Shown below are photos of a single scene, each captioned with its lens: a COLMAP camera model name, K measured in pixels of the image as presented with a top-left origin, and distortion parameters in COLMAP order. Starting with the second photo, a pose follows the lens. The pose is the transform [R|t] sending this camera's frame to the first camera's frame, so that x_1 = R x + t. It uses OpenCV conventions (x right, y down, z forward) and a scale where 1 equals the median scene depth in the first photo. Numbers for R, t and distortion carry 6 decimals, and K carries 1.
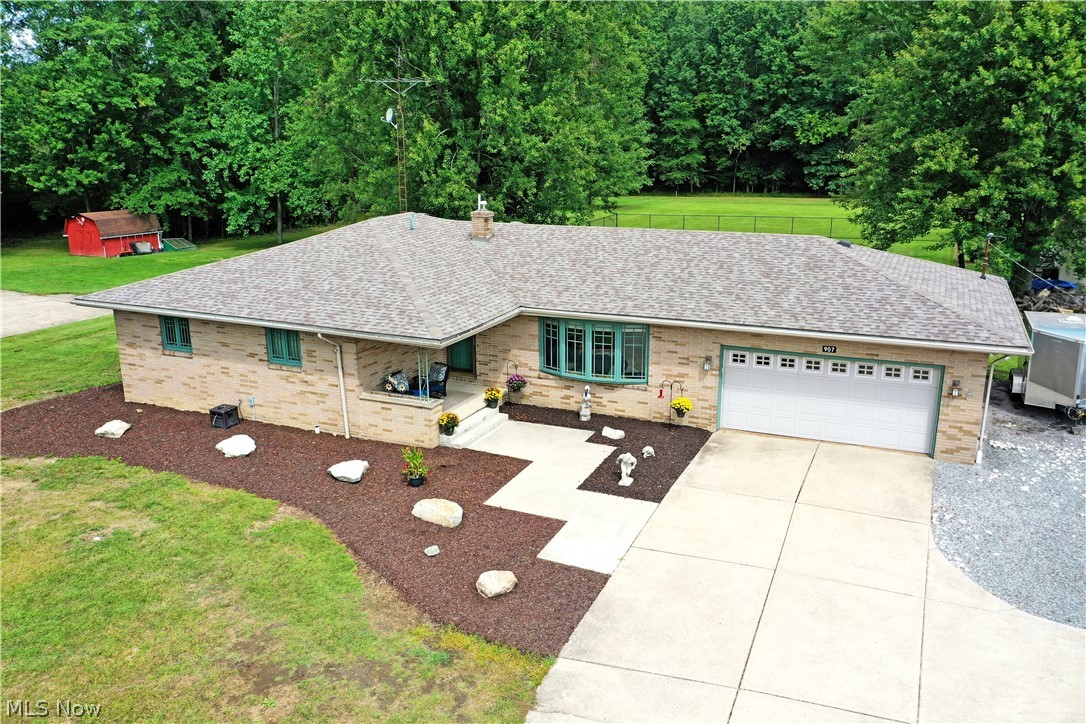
lens RADIAL K [[822.8, 0, 567.7], [0, 822.8, 340.3], [0, 0, 1]] dist [0.010096, 0.010441]
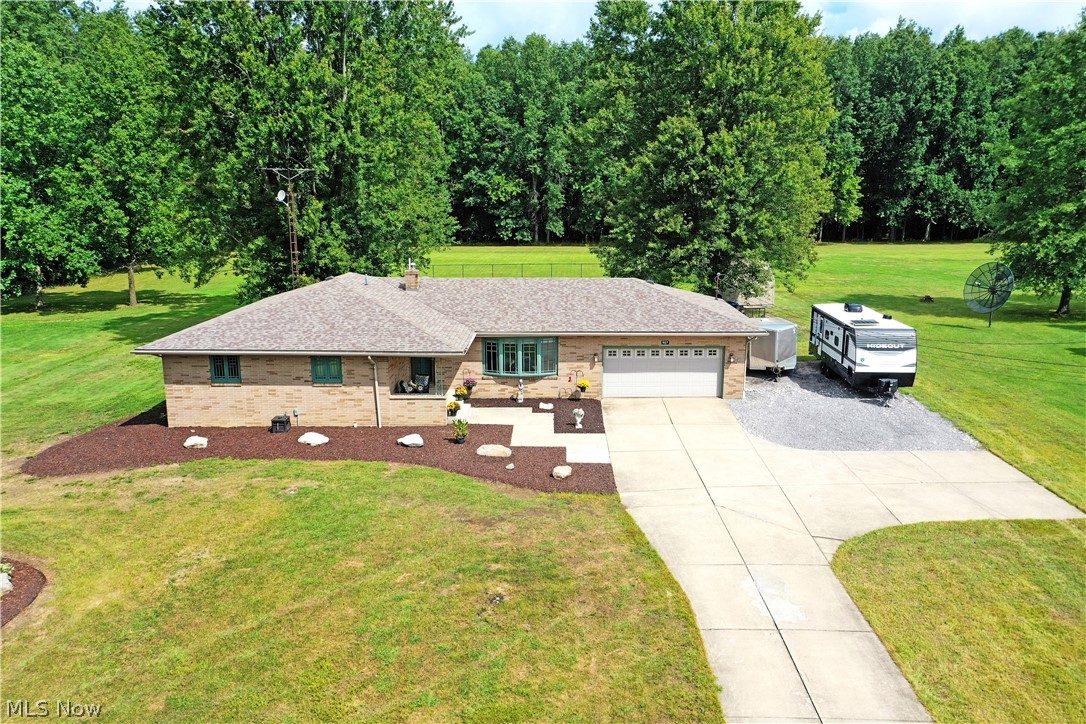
lens RADIAL K [[822.8, 0, 567.7], [0, 822.8, 340.3], [0, 0, 1]] dist [0.010096, 0.010441]
pose [[0.911343, -0.068977, 0.405829, -0.515700], [0.091128, 0.995207, -0.035491, 0.043995], [-0.401435, 0.069327, 0.913260, -0.452805]]
